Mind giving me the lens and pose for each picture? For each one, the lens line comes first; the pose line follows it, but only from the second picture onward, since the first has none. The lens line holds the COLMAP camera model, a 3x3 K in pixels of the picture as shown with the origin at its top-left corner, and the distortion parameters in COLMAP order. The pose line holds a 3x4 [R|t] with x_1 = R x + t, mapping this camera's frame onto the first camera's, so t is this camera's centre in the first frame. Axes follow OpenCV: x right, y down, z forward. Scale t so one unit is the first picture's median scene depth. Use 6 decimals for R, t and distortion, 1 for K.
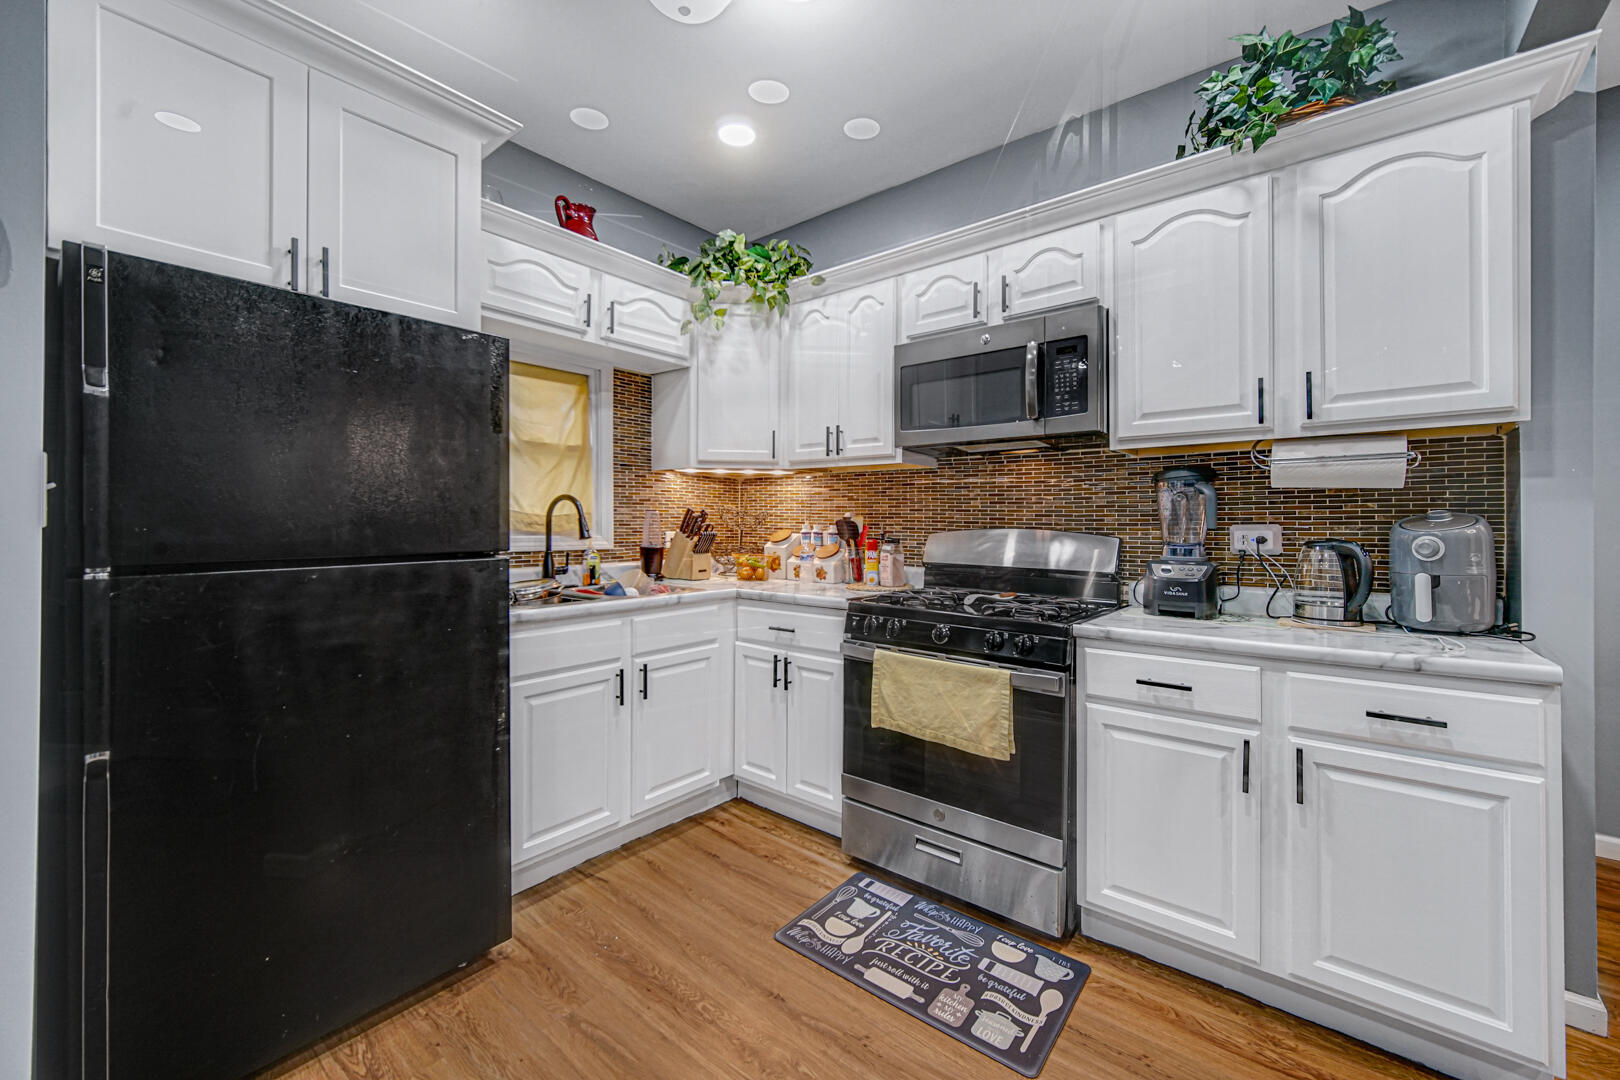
lens RADIAL K [[635.6, 0, 808.5], [0, 635.6, 525.6], [0, 0, 1]] dist [-0.000891, -0.000313]
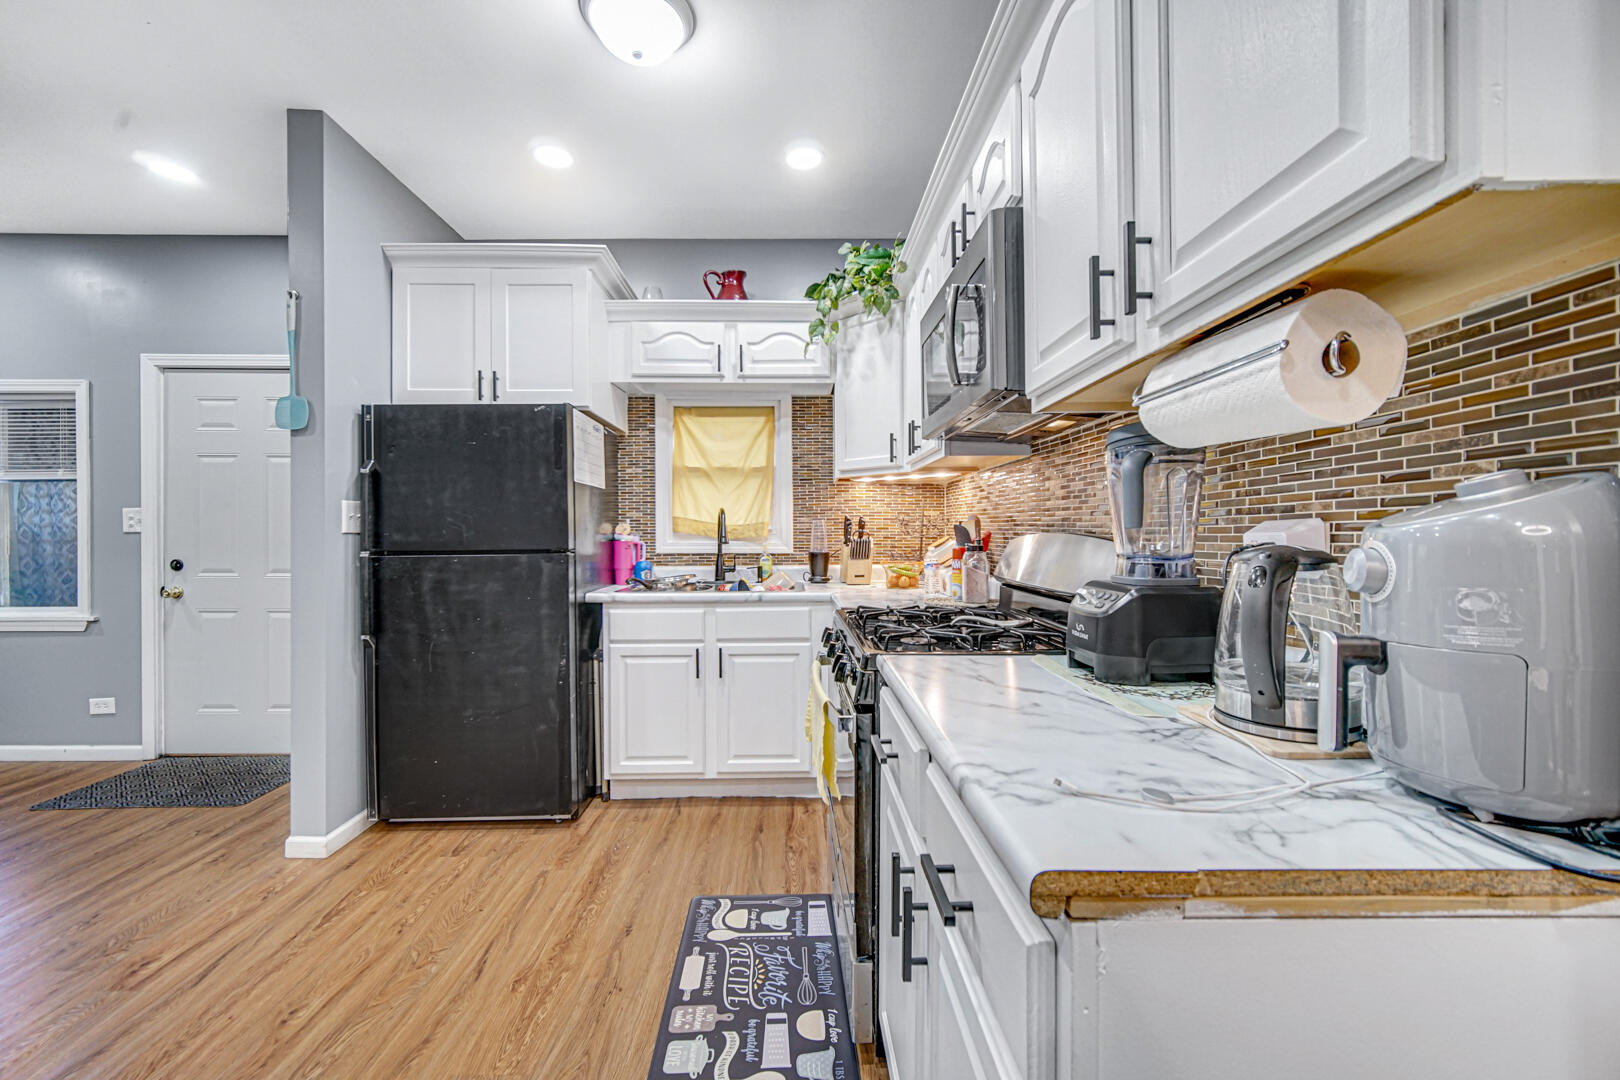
lens RADIAL K [[635.6, 0, 810.9], [0, 635.6, 540.6], [0, 0, 1]] dist [-0.000891, -0.000313]
pose [[0.660121, 0.002475, -0.751155, 0.899041], [0.002561, 0.999981, 0.005545, 0.011952], [0.751155, -0.005584, 0.660102, 0.409935]]
